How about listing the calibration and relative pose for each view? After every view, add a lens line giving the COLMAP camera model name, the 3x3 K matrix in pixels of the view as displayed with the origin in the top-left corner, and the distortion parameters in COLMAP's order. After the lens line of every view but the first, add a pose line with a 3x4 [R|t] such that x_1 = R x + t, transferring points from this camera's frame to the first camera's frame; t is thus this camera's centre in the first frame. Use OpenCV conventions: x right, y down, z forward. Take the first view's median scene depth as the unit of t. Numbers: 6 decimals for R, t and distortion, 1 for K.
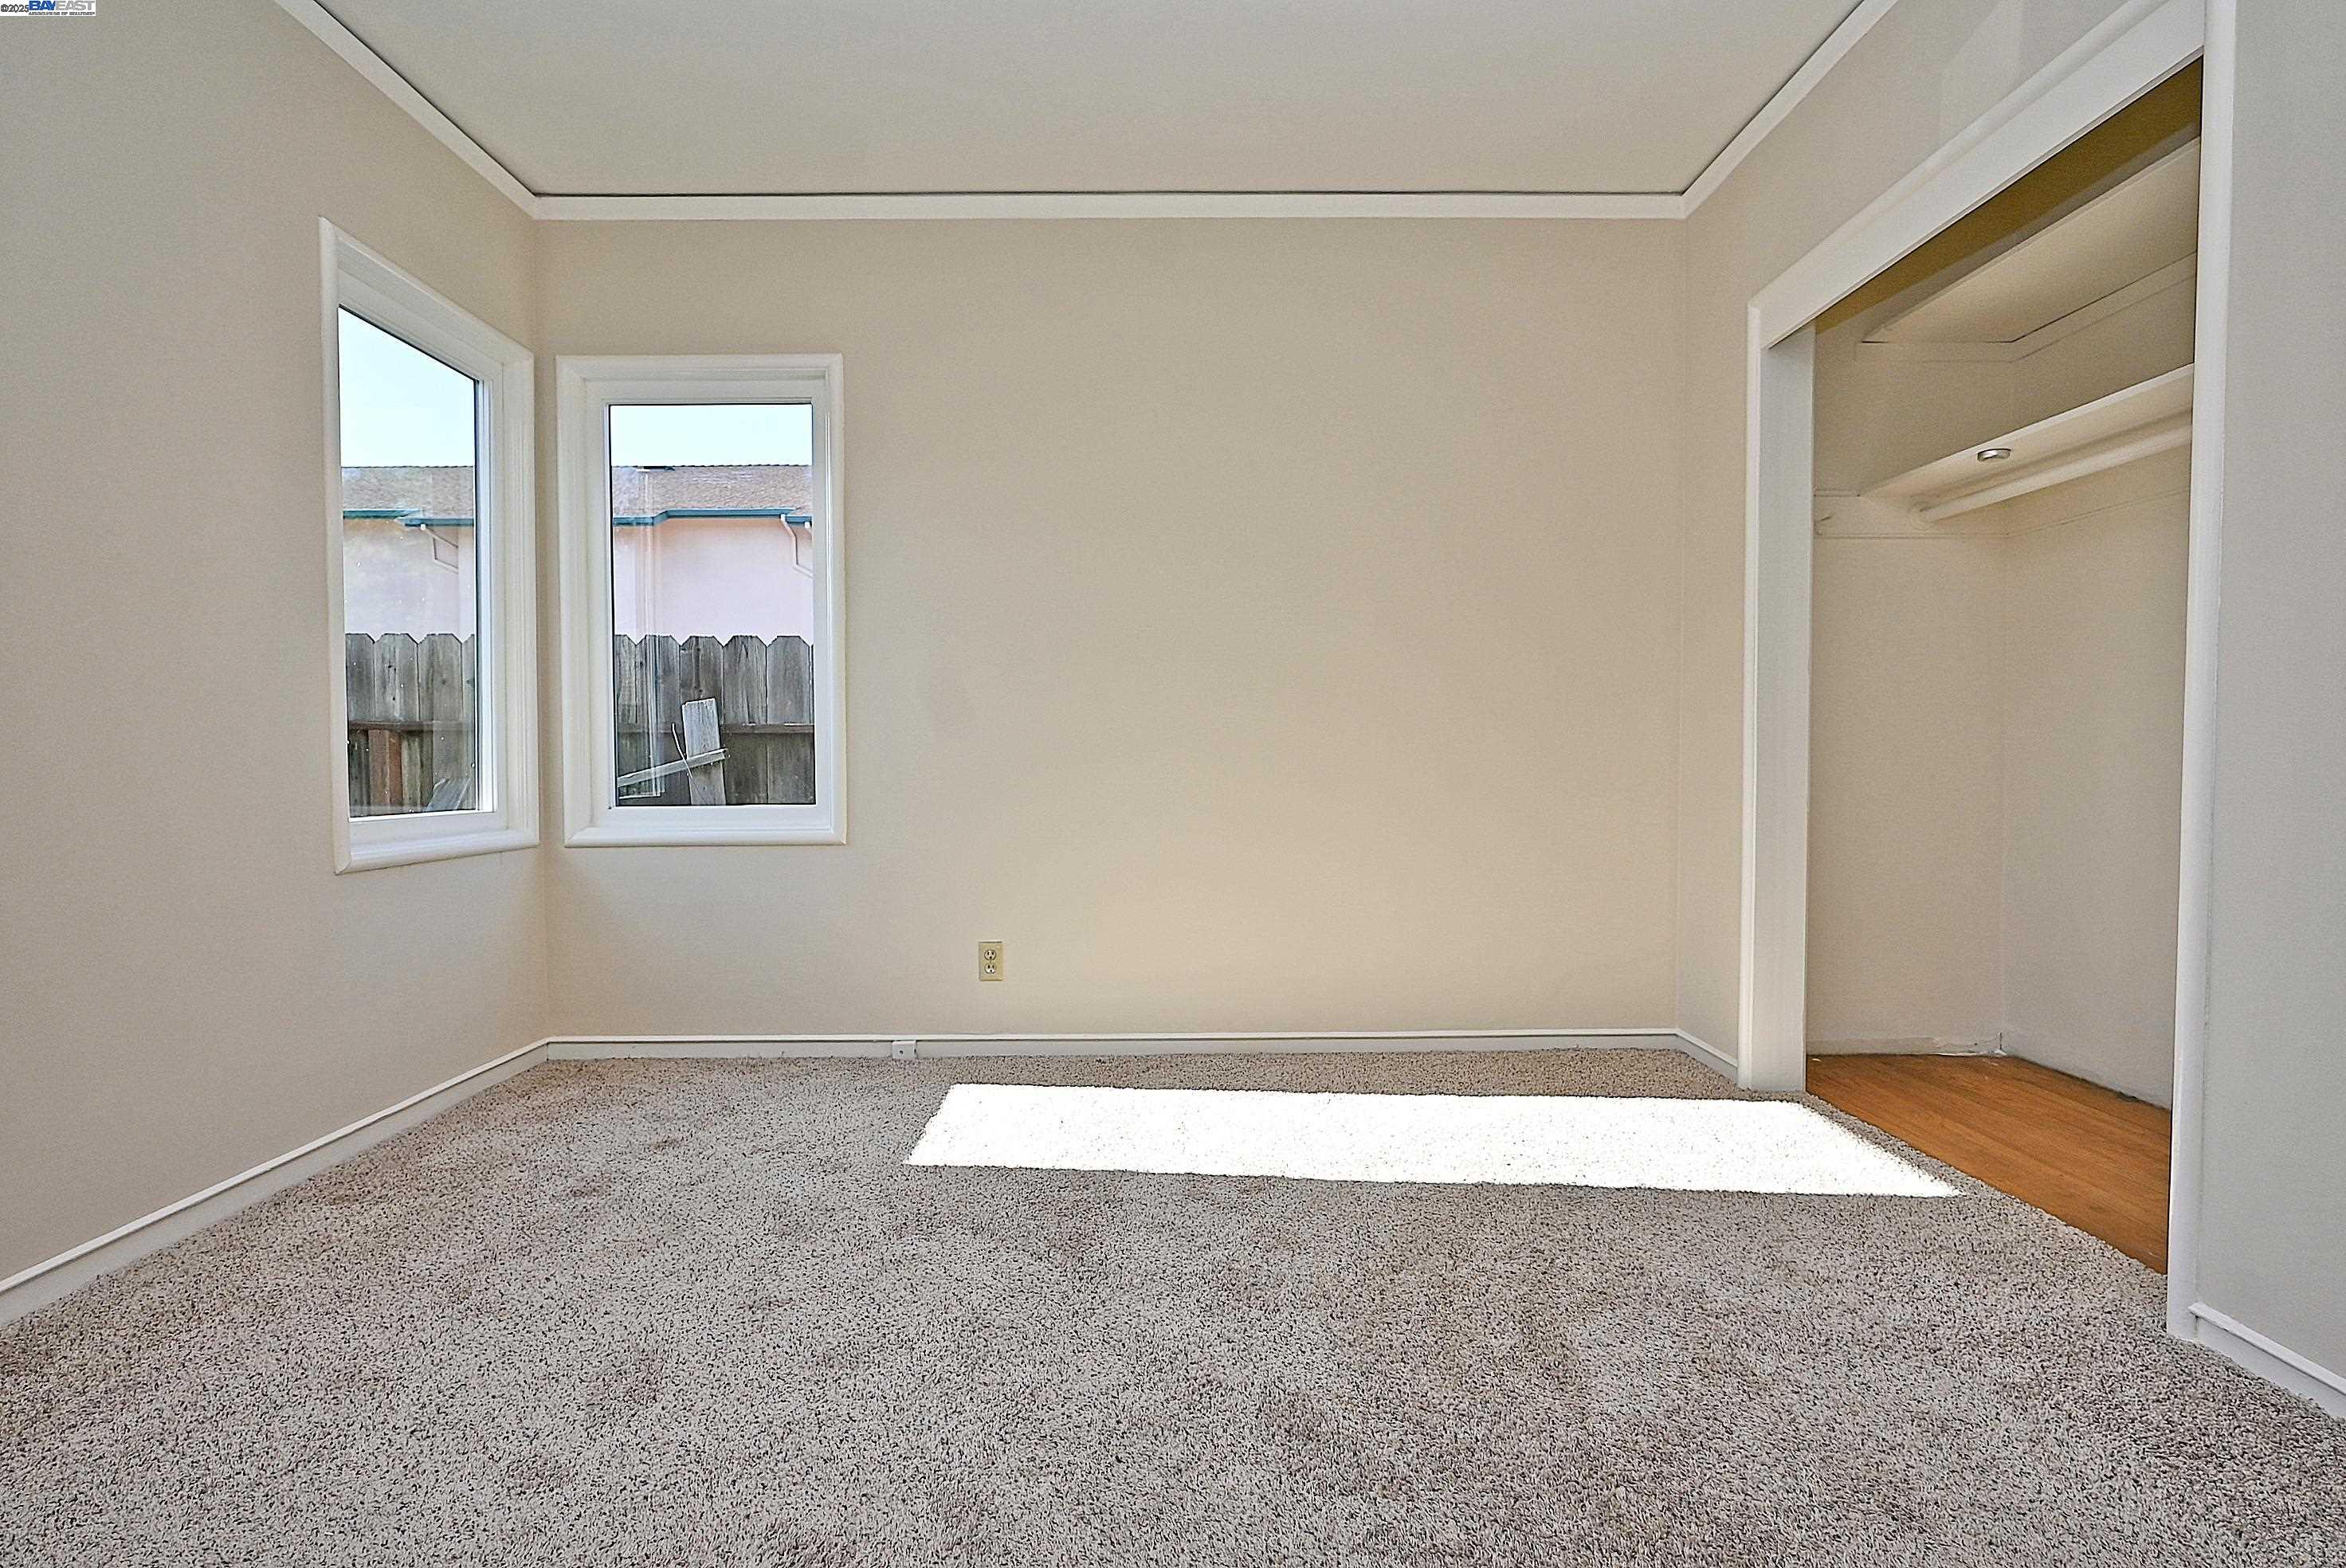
lens RADIAL K [[1179.1, 0, 1173.0], [0, 1179.1, 784.0], [0, 0, 1]] dist [0.004255, 0.000873]
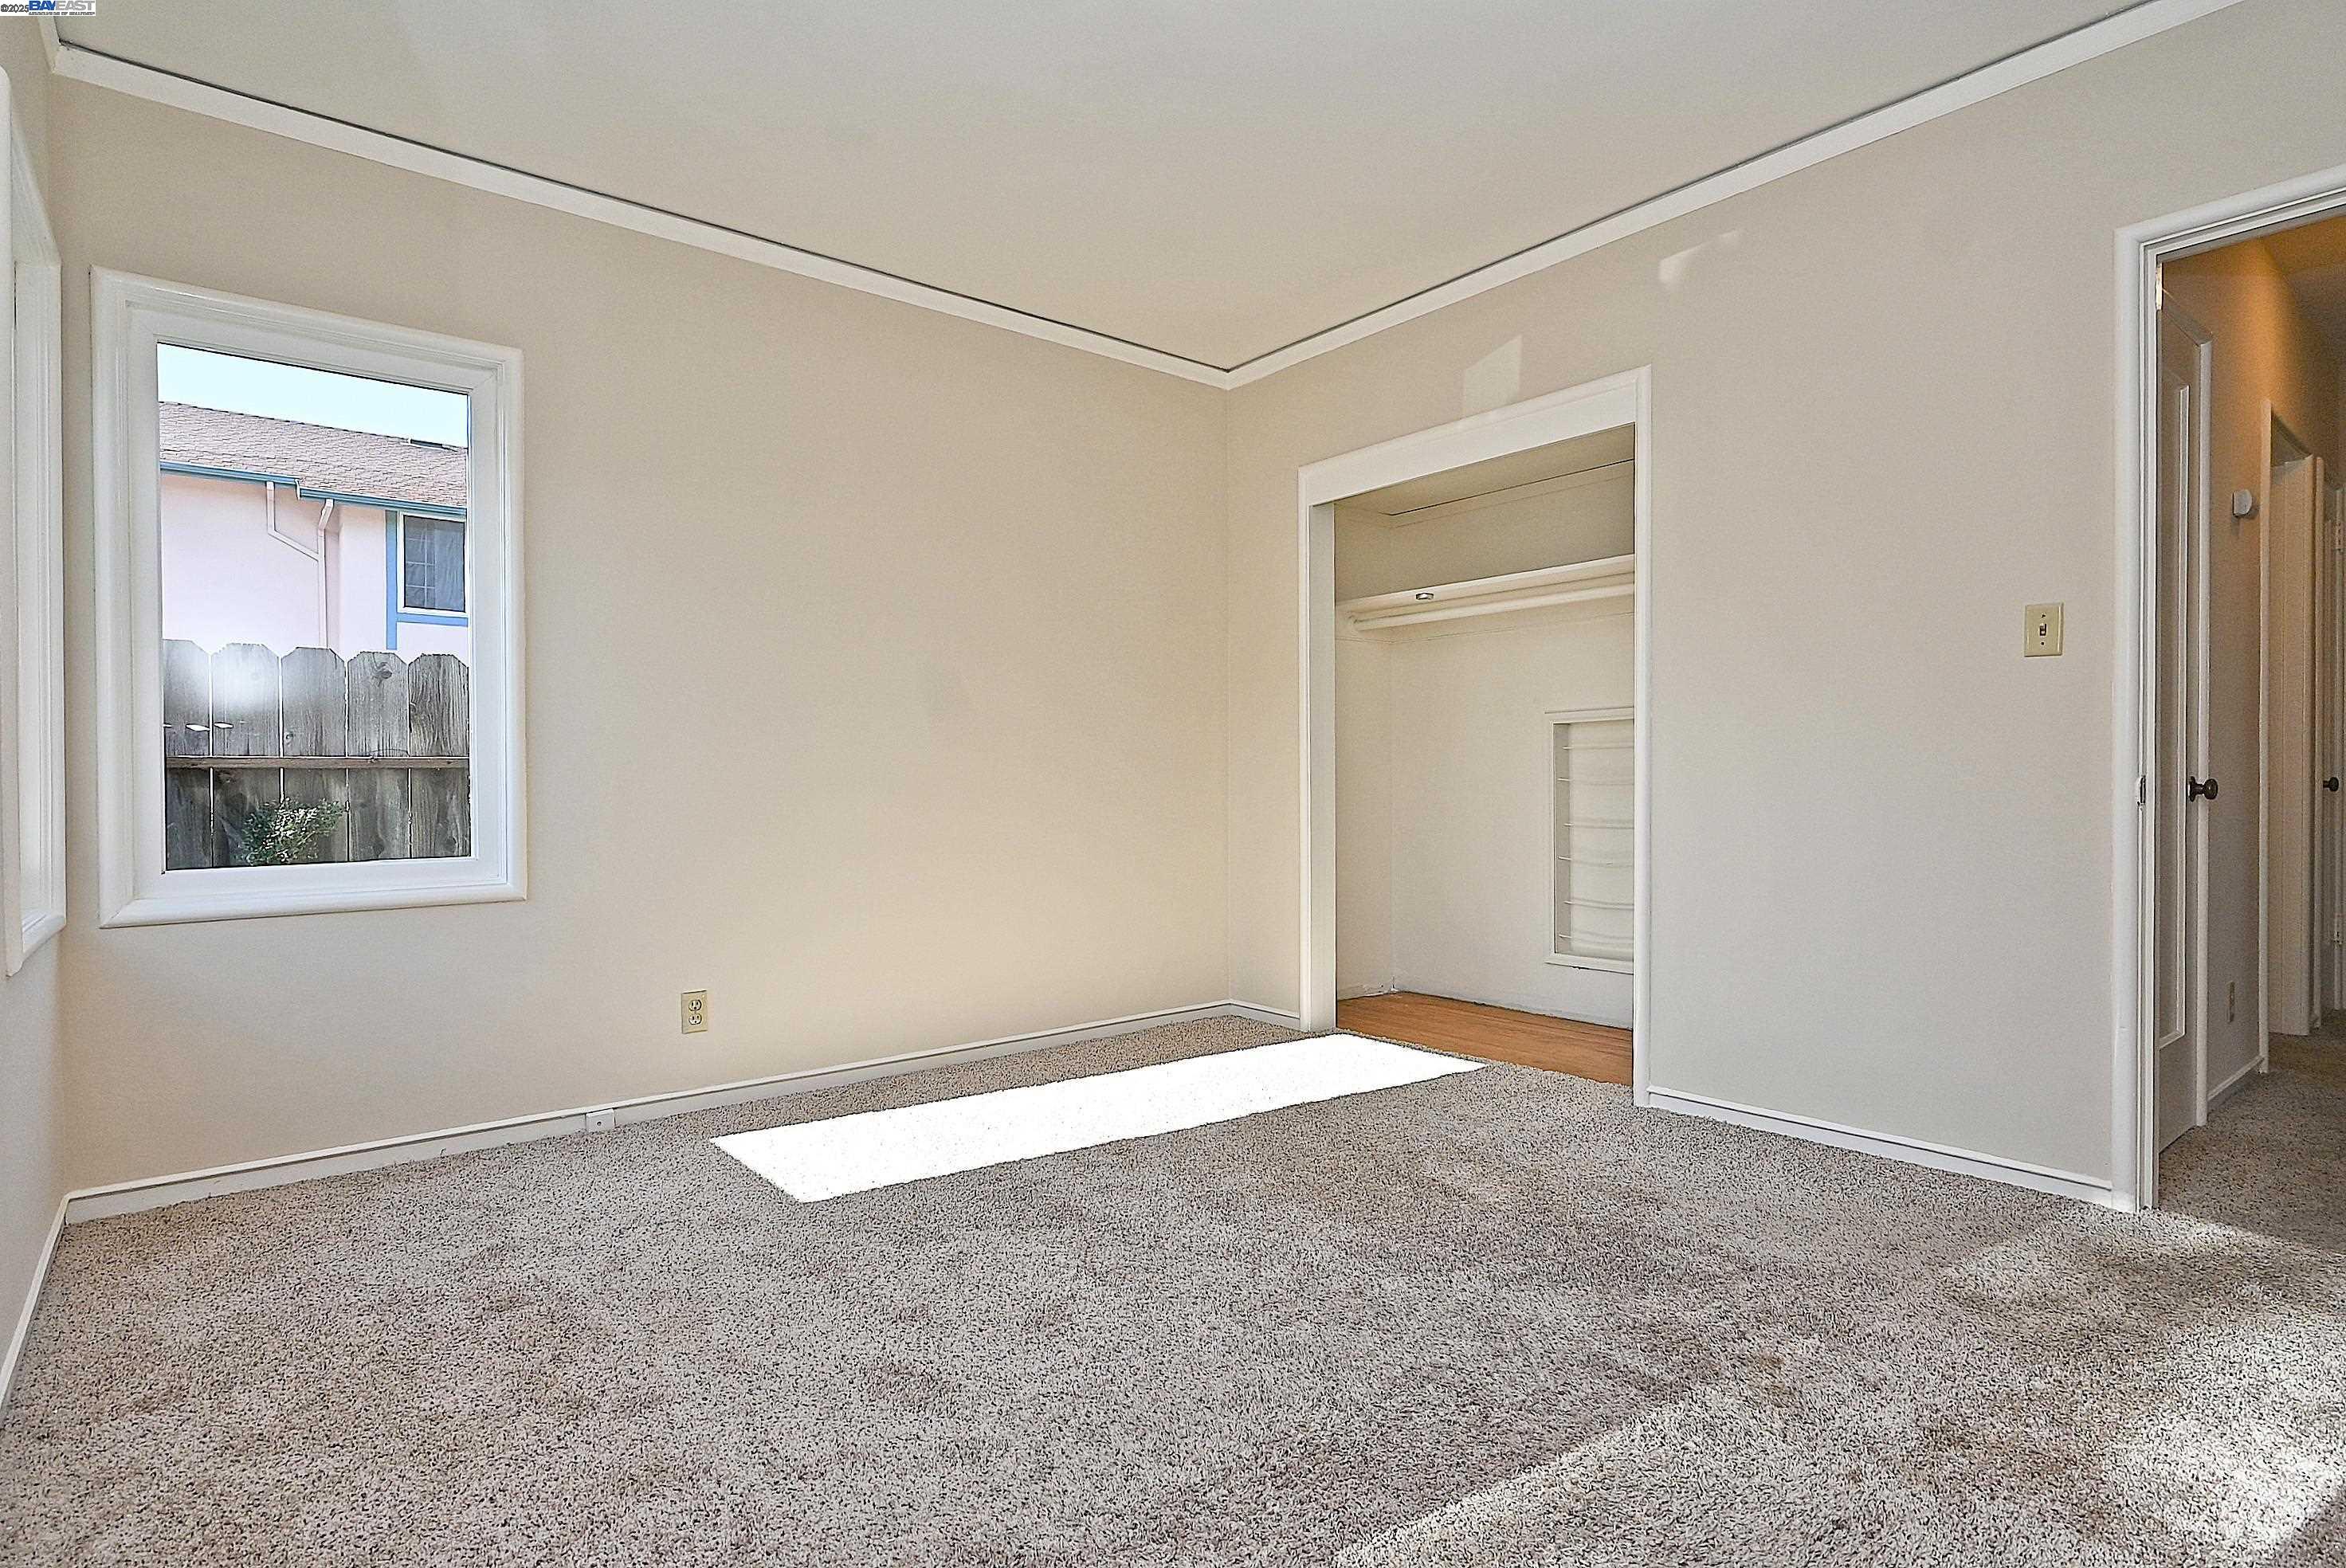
lens RADIAL K [[1179.1, 0, 1173.0], [0, 1179.1, 784.0], [0, 0, 1]] dist [0.004255, 0.000873]
pose [[0.779441, -0.002224, 0.626471, -0.486423], [0.021378, 0.999506, -0.023049, -0.004708], [-0.626110, 0.031358, 0.779104, 0.003548]]
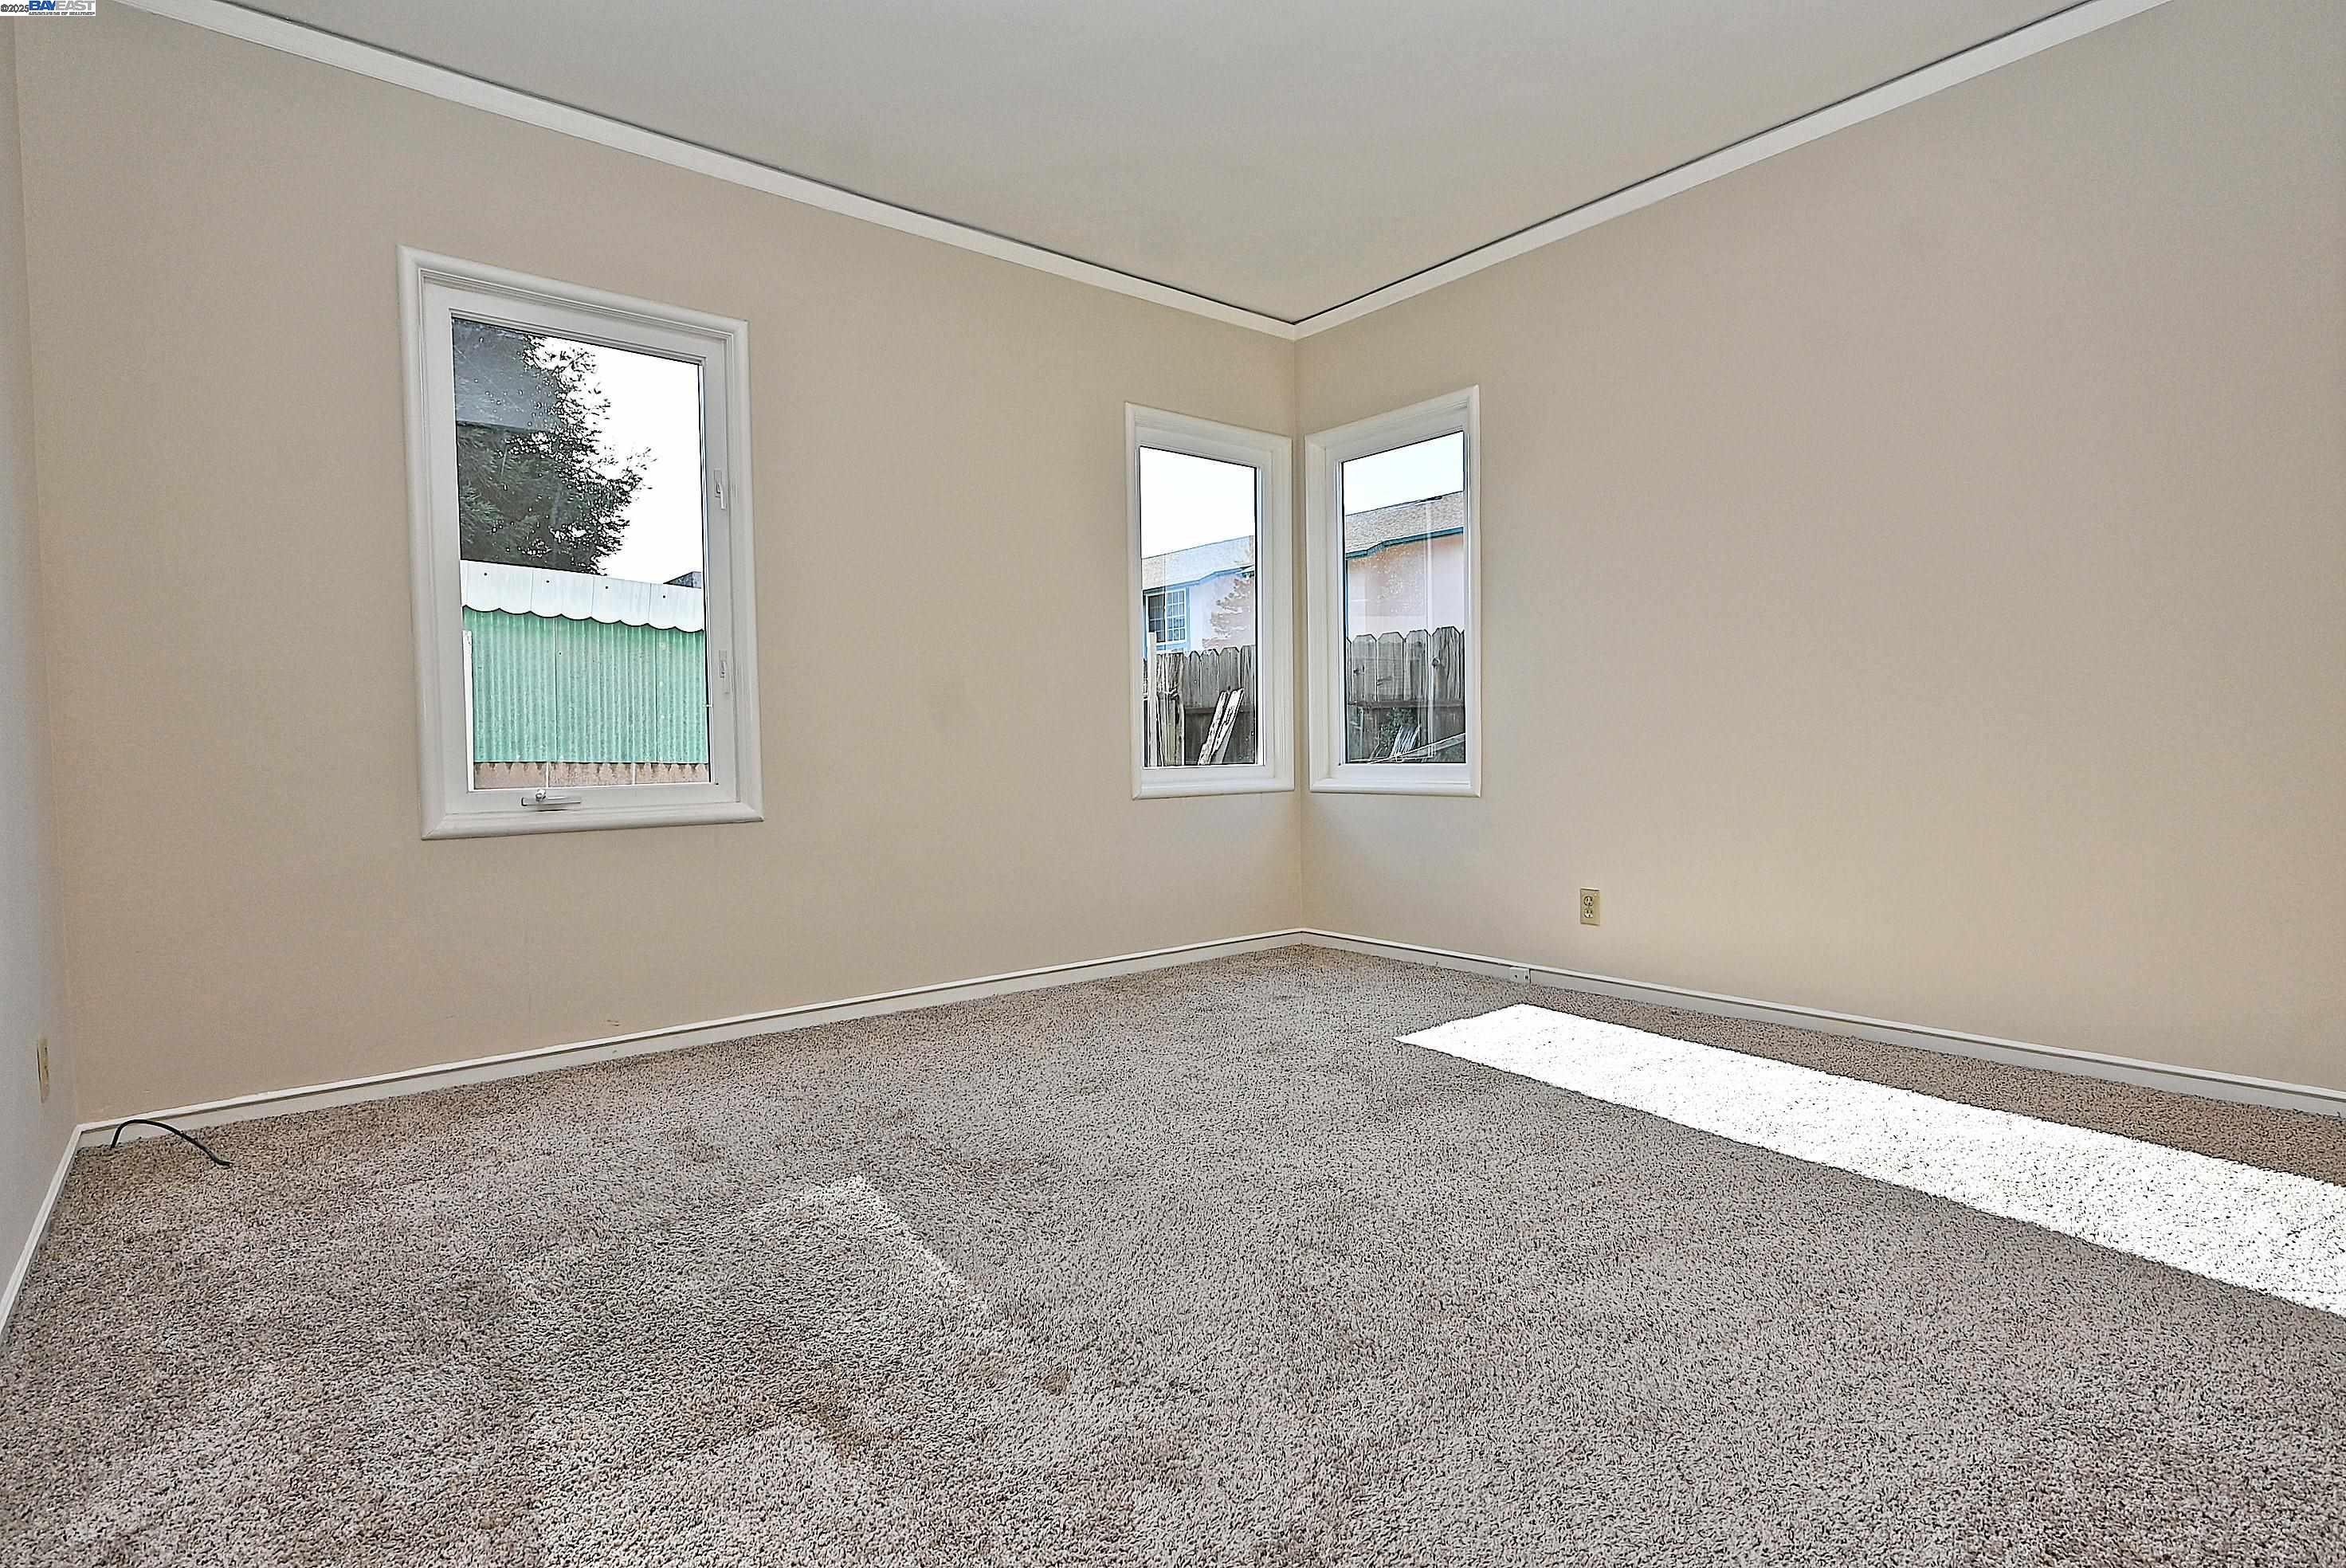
lens RADIAL K [[1179.1, 0, 1173.0], [0, 1179.1, 784.0], [0, 0, 1]] dist [0.004255, 0.000873]
pose [[0.623599, 0.022183, -0.781430, 0.496164], [-0.004105, 0.999676, 0.025103, 0.010070], [0.781734, -0.012447, 0.623488, 0.010454]]
